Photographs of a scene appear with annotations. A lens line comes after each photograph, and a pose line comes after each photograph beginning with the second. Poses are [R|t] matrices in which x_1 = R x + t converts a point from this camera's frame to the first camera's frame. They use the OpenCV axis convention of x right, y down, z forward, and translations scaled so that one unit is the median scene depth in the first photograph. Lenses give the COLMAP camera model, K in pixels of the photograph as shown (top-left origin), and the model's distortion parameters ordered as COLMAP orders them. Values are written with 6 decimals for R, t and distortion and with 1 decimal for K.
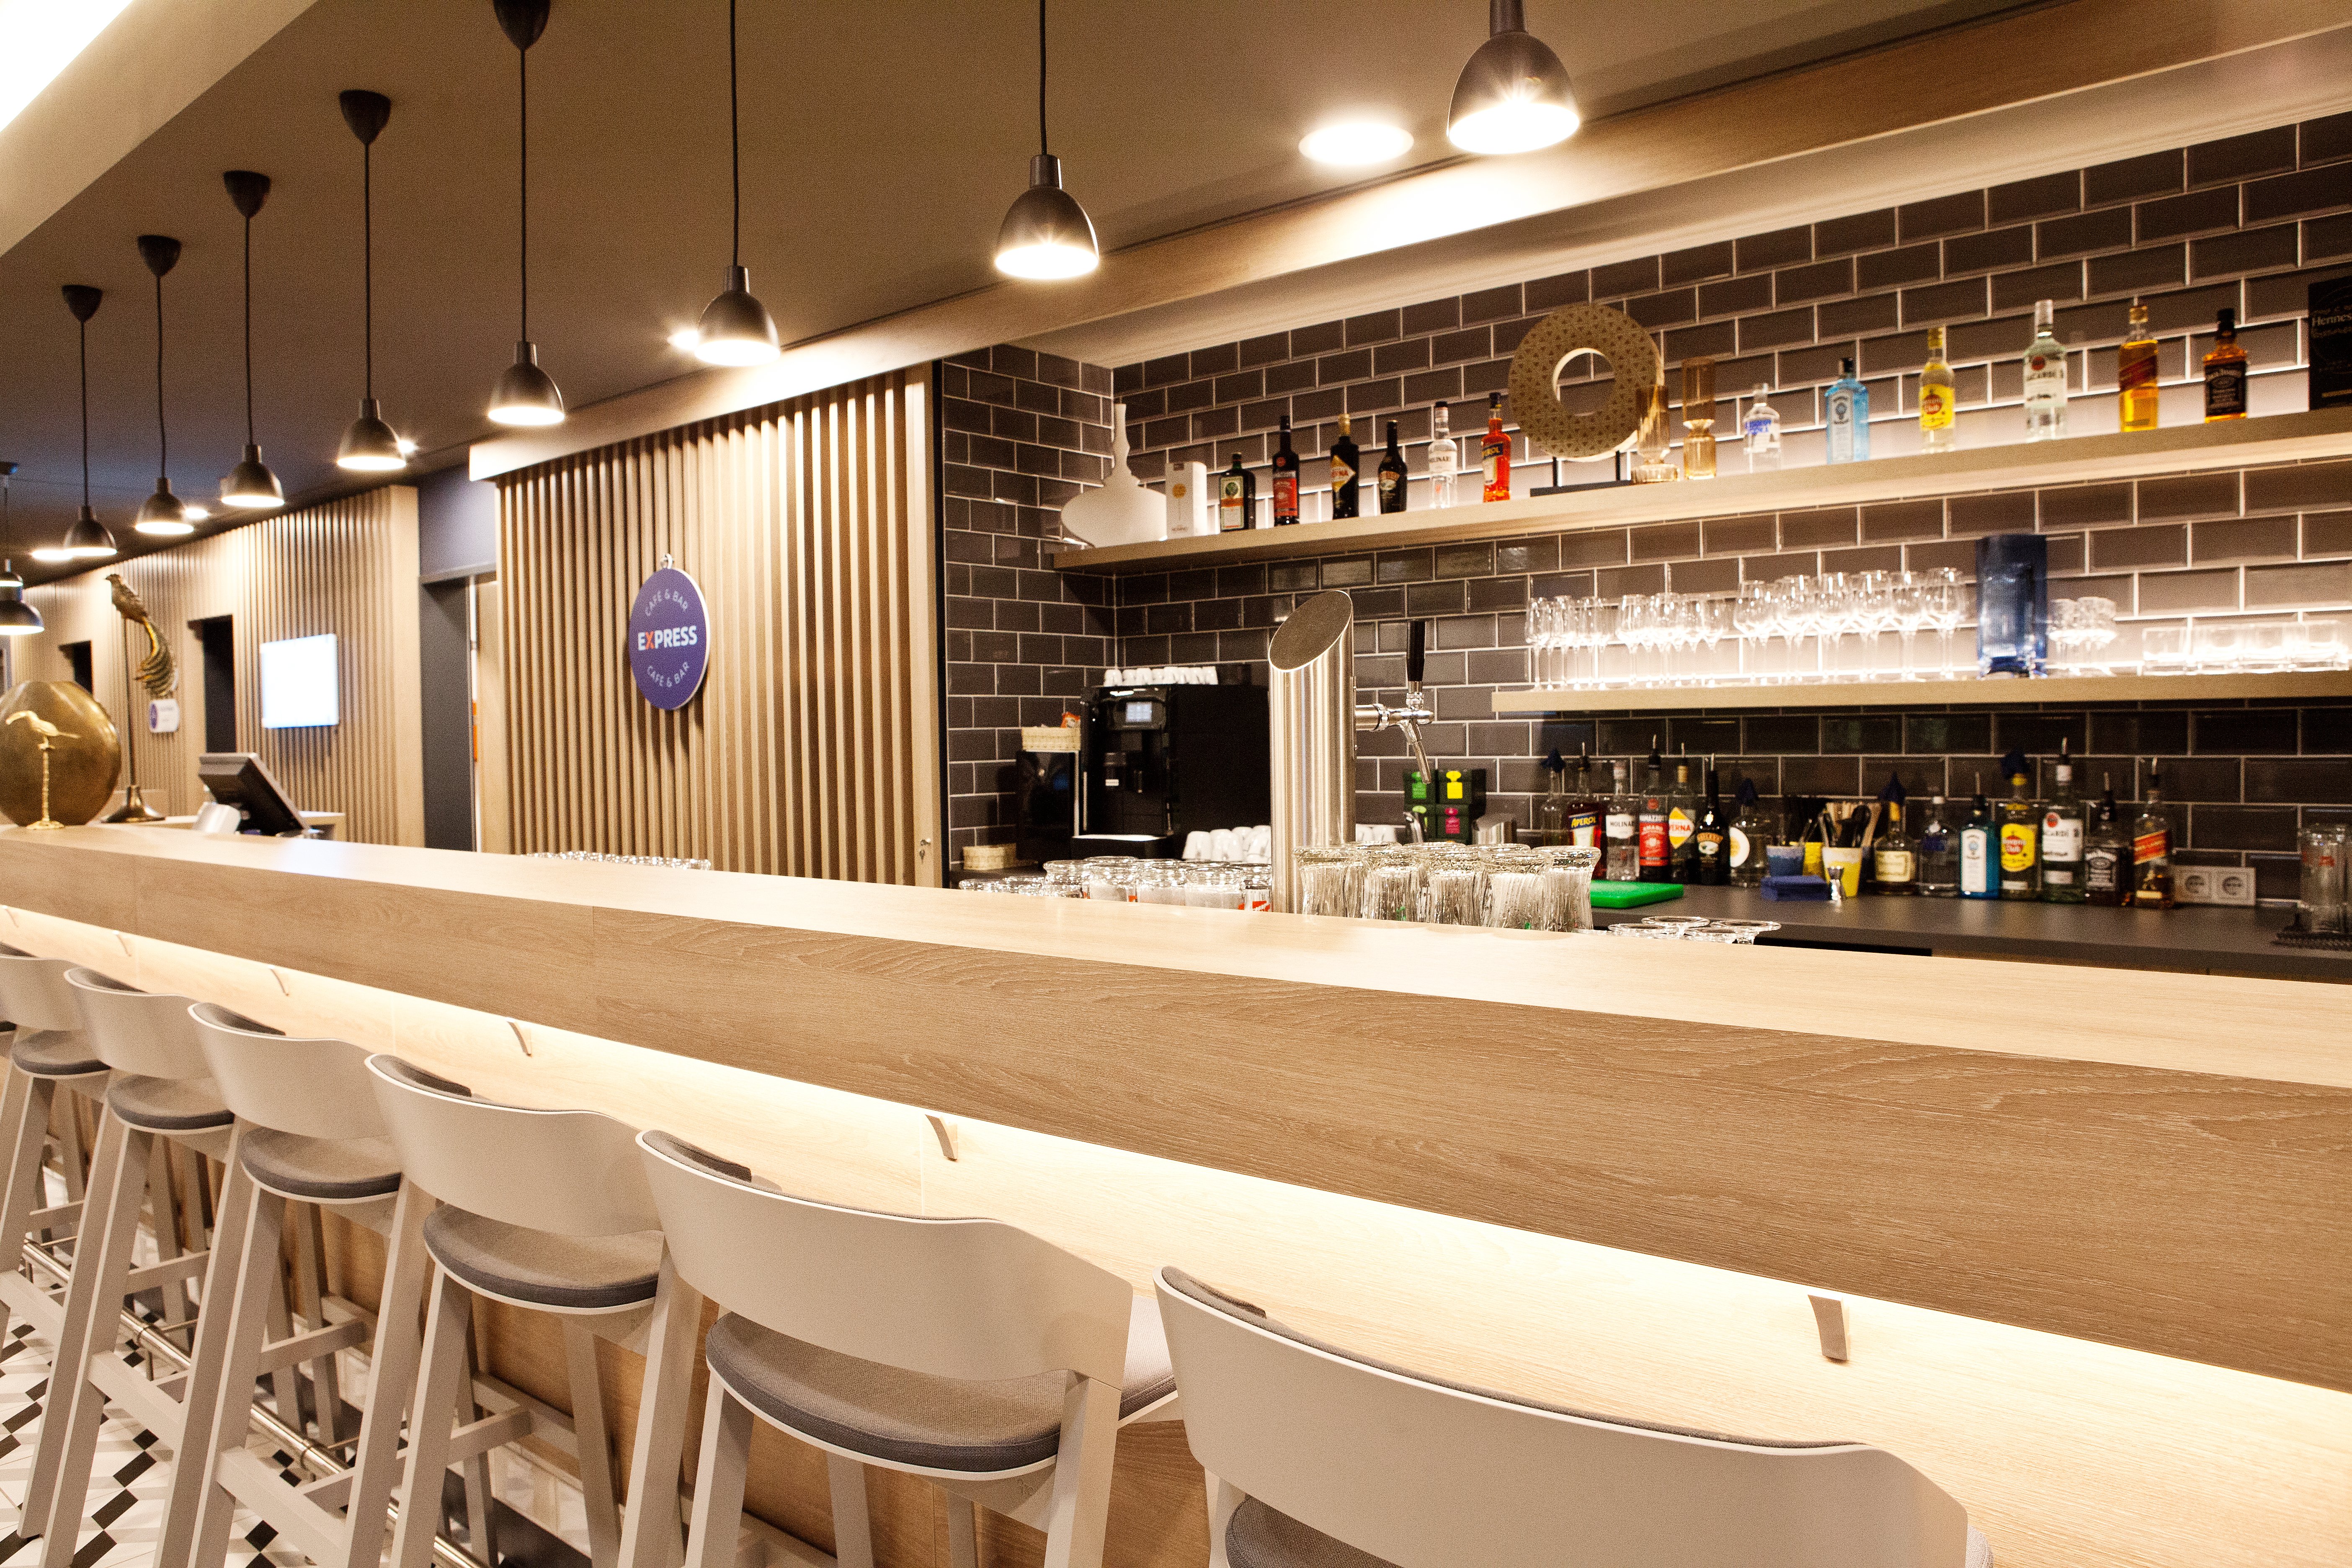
lens RADIAL K [[1609.5, 0, 1178.0], [0, 1609.5, 811.5], [0, 0, 1]] dist [-0.059598, 0.002225]
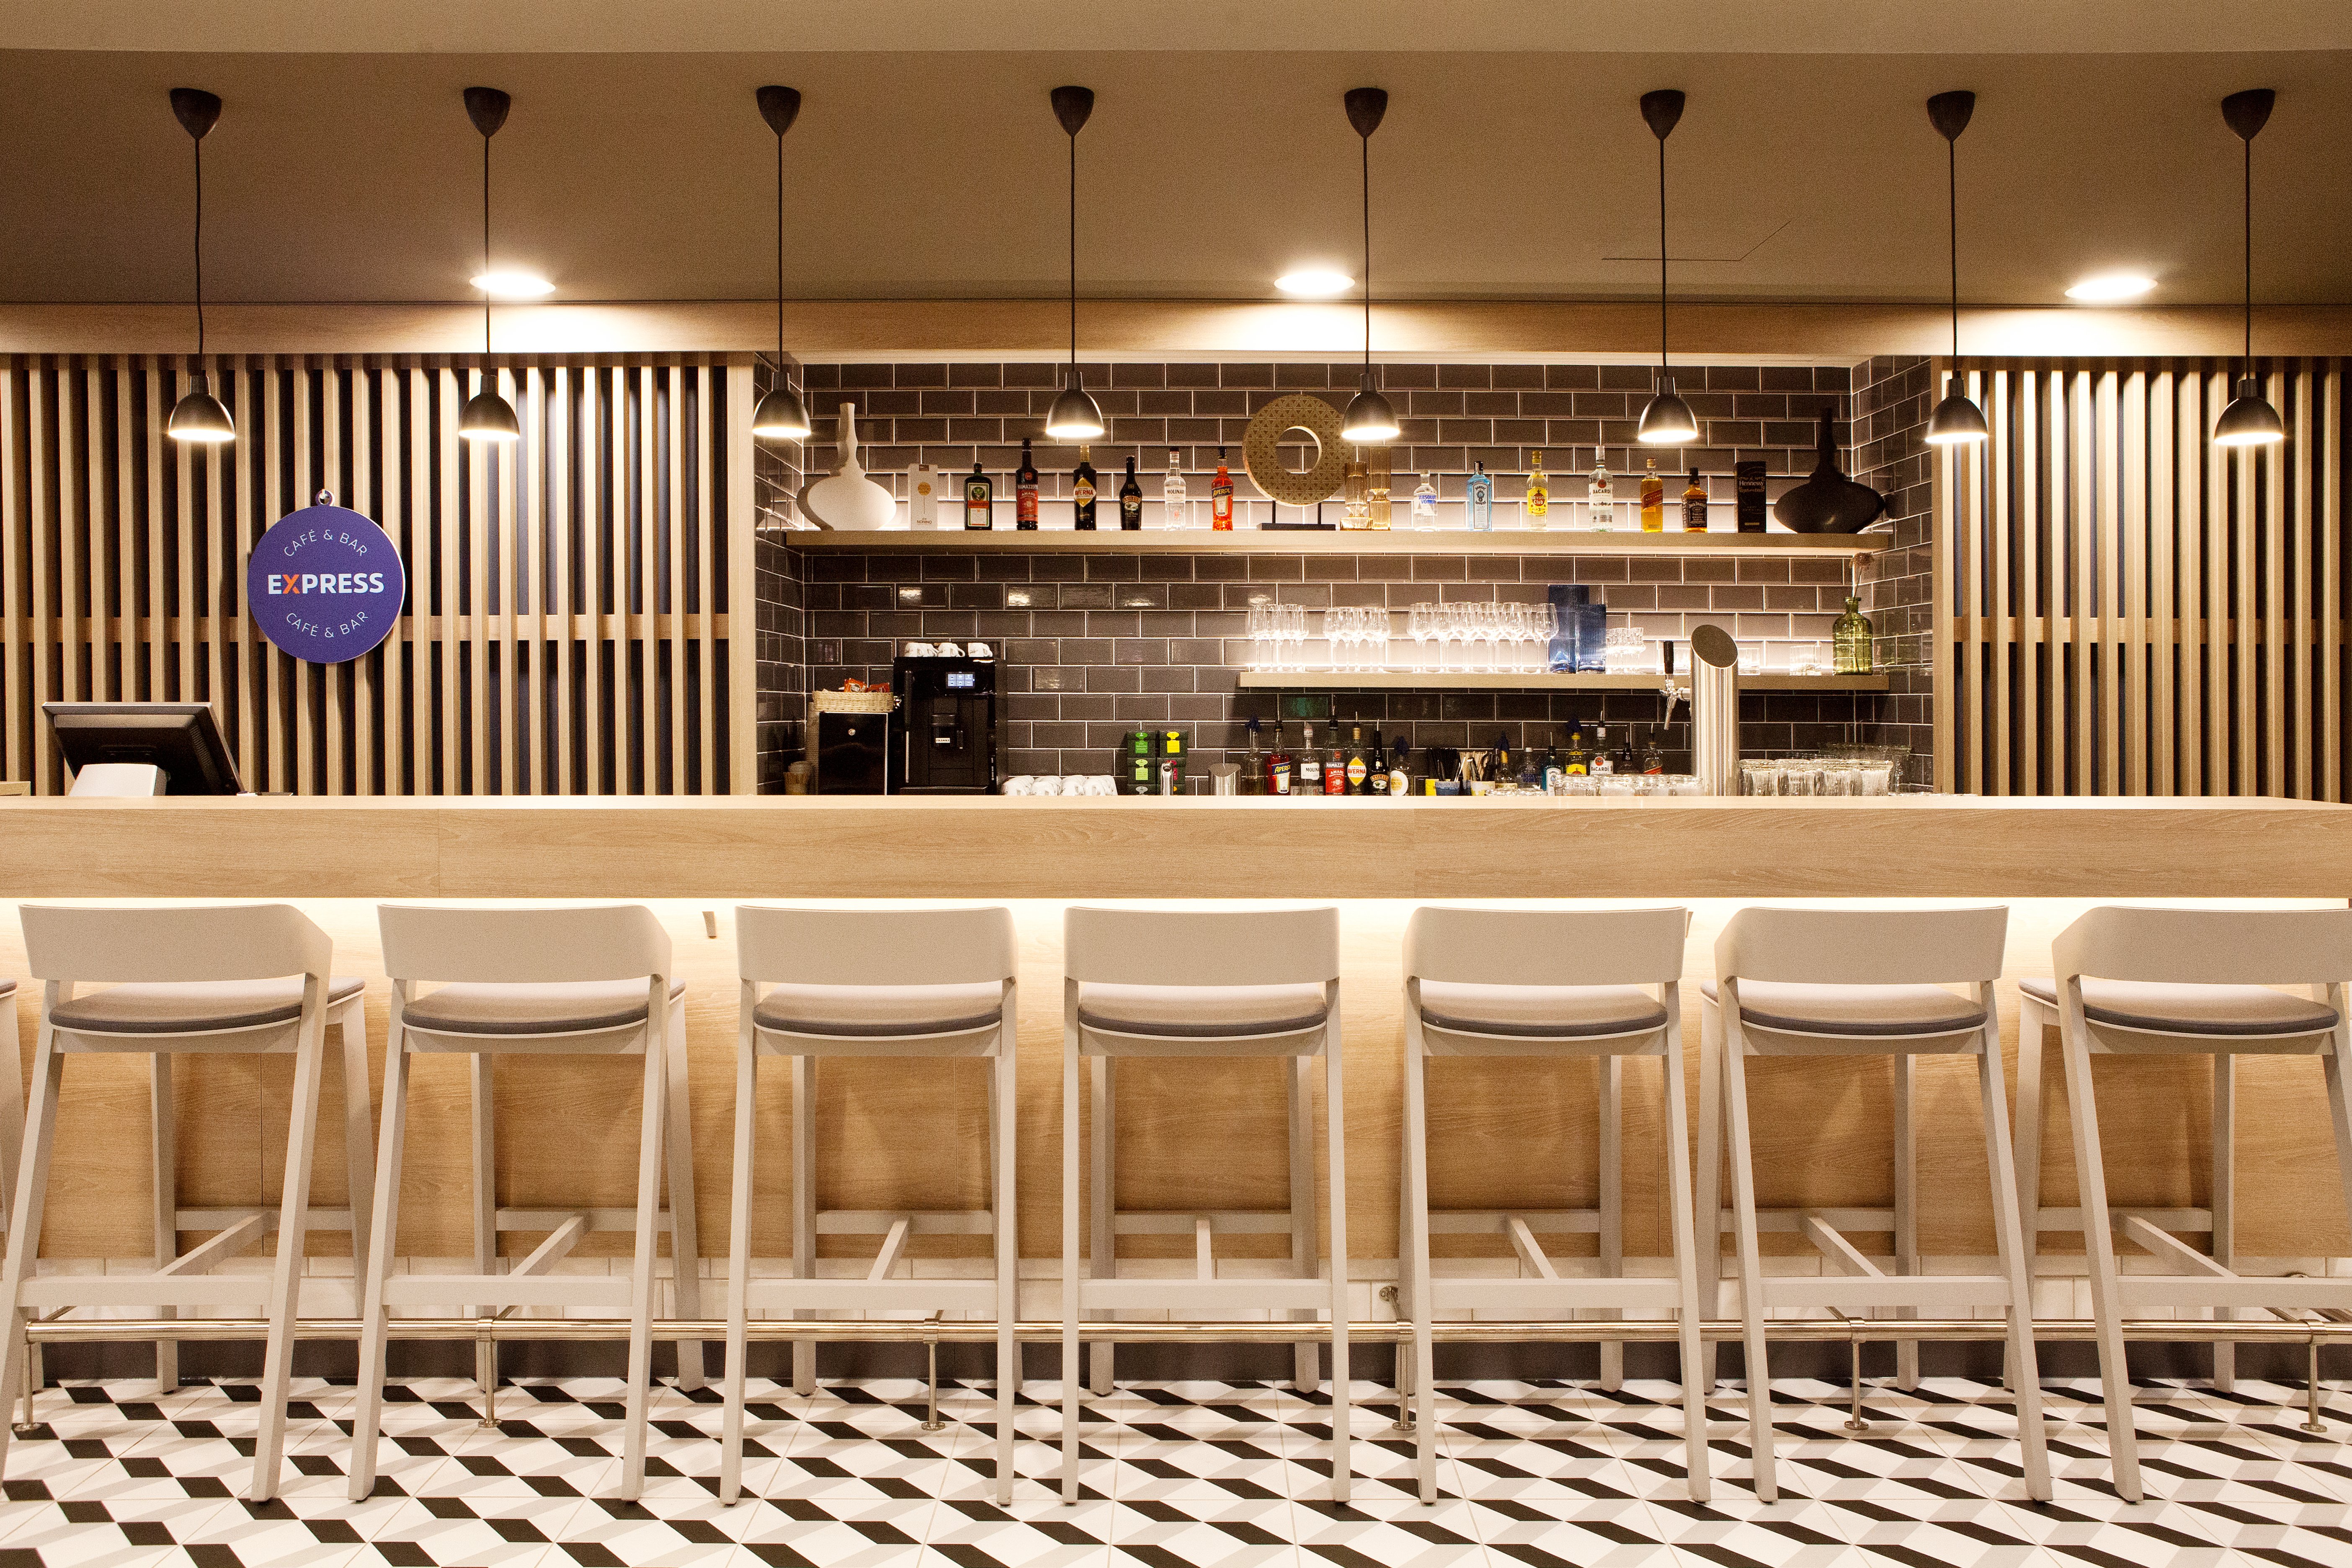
lens RADIAL K [[1634.9, 0, 1176.0], [0, 1634.9, 784.0], [0, 0, 1]] dist [-0.038625, 0.057240]
pose [[0.766792, -0.015844, 0.641700, -0.732319], [0.017228, 0.999843, 0.004100, 0.012561], [-0.641664, 0.007912, 0.766945, -0.015253]]
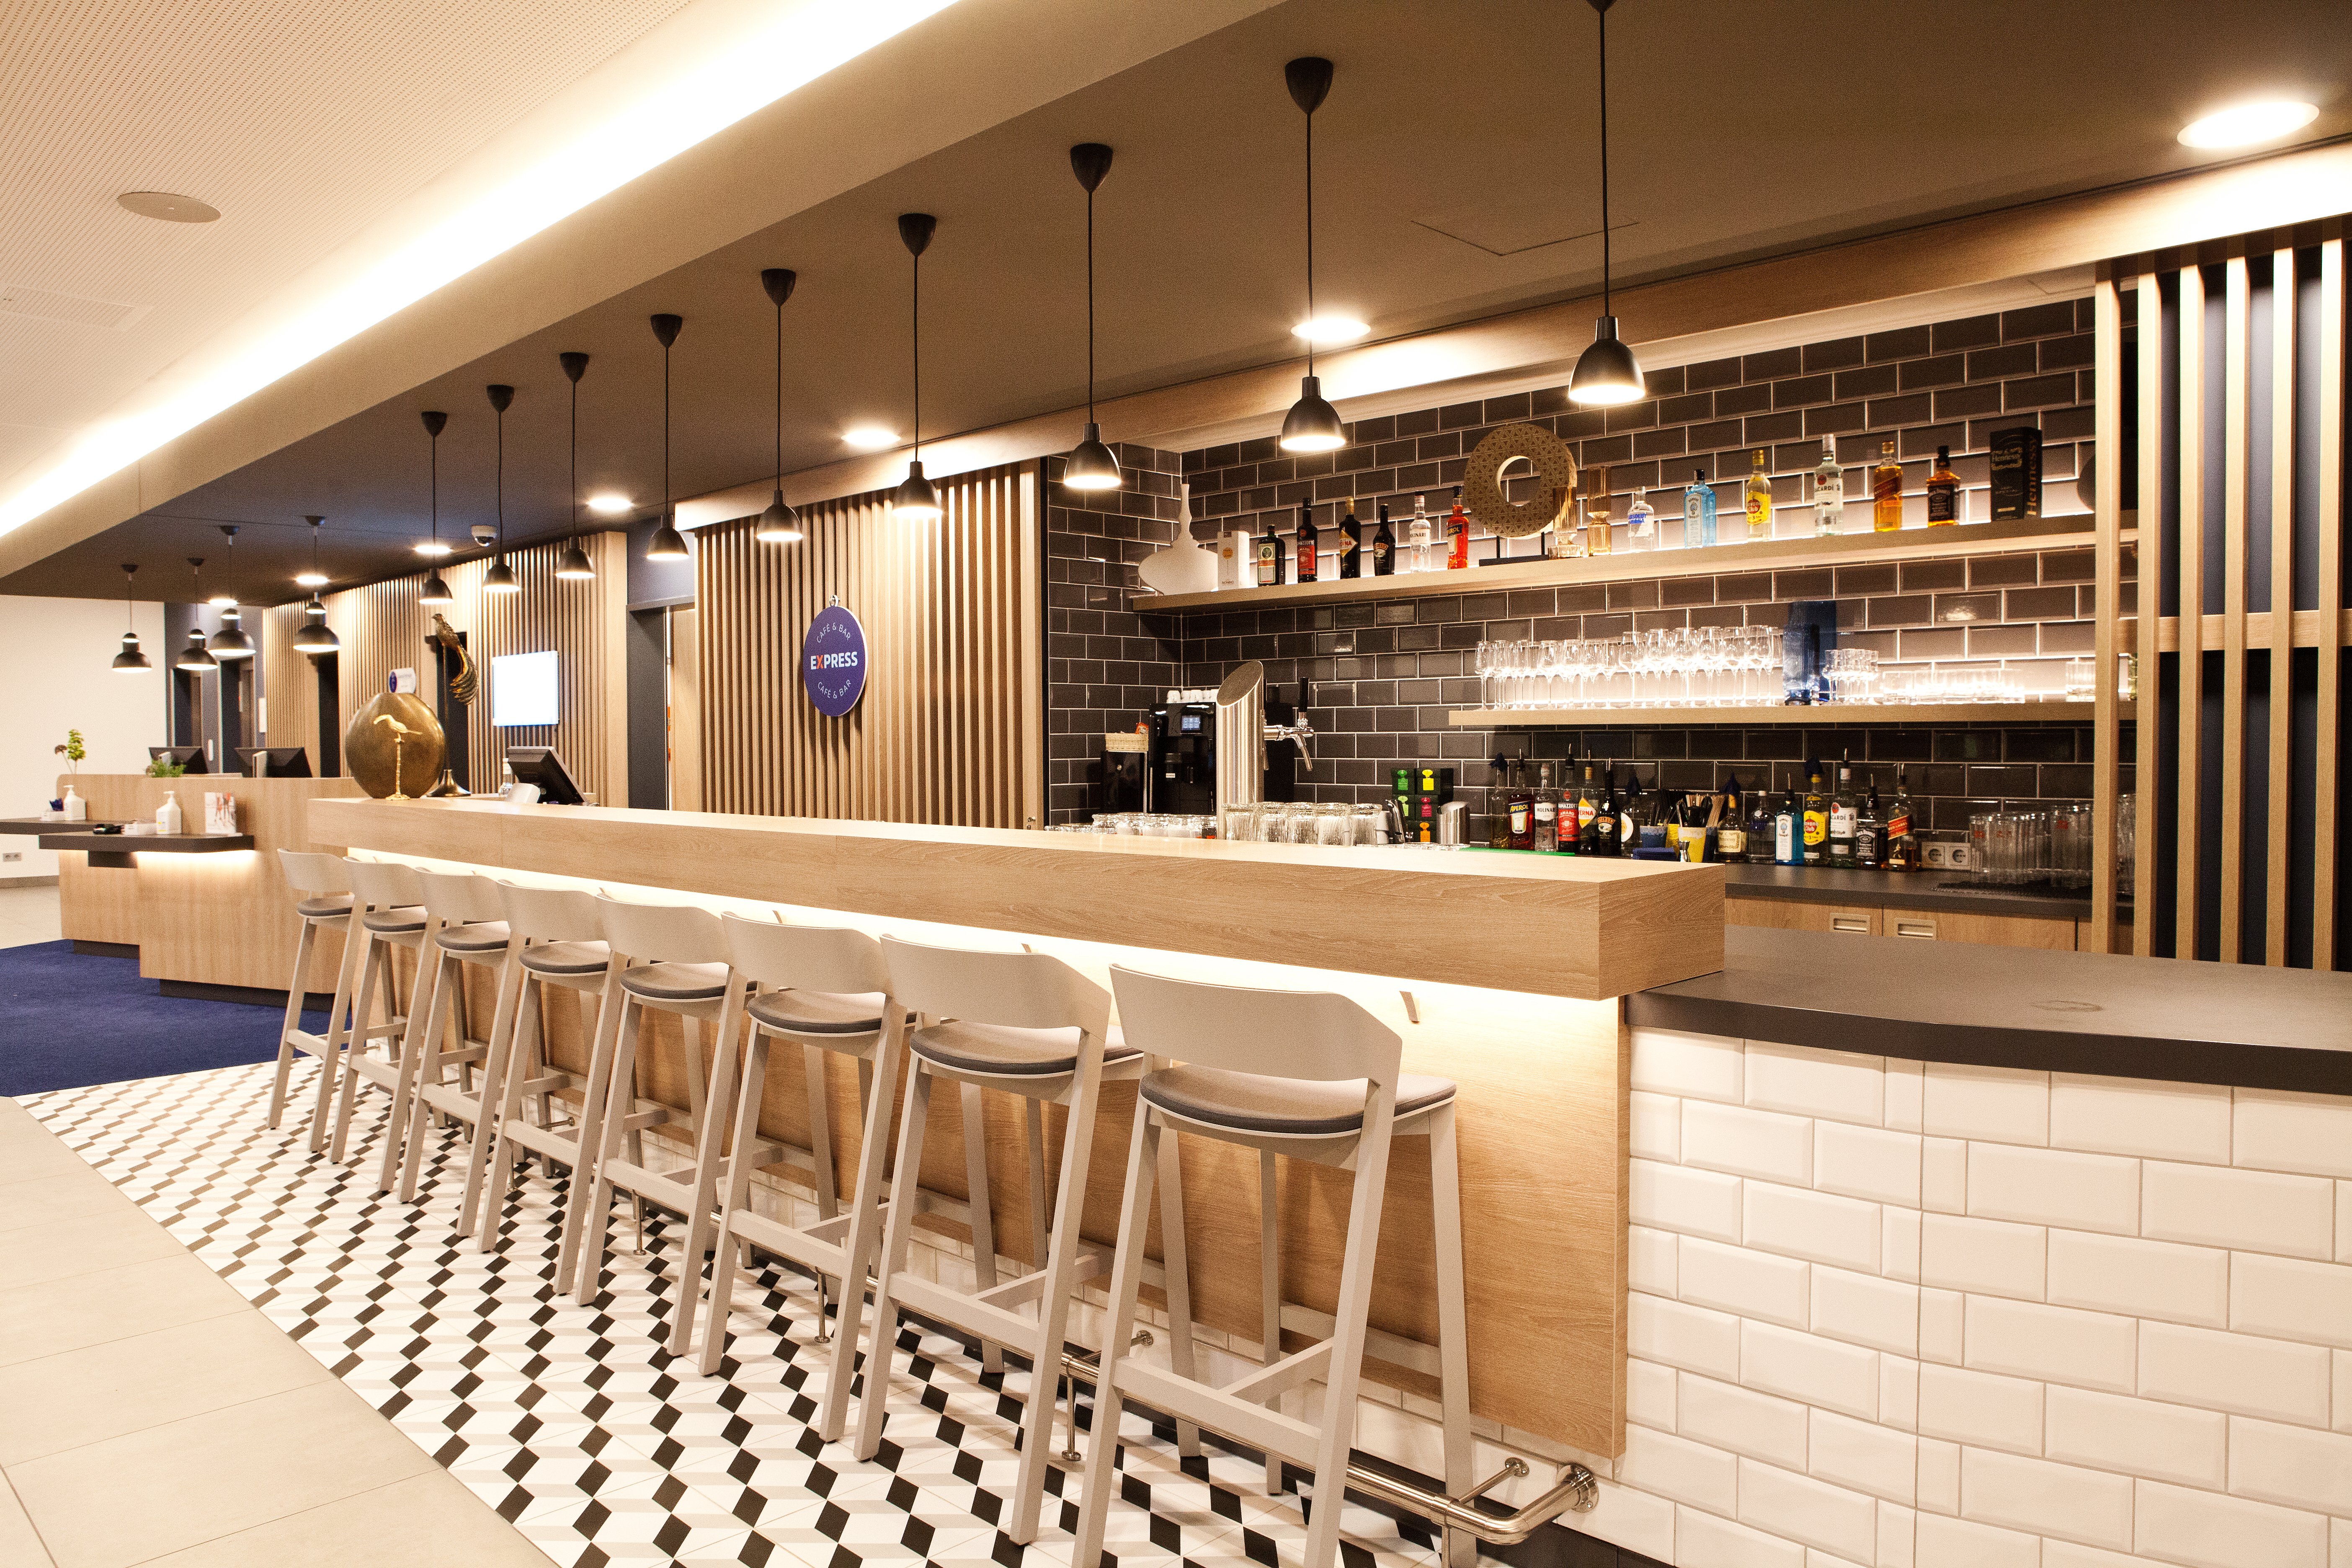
lens RADIAL K [[1609.5, 0, 1178.0], [0, 1609.5, 811.5], [0, 0, 1]] dist [-0.059598, 0.002225]
pose [[0.997457, 0.012500, -0.070160, 0.065128], [-0.012632, 0.999919, -0.001438, 0.014954], [0.070136, 0.002321, 0.997535, -0.360542]]
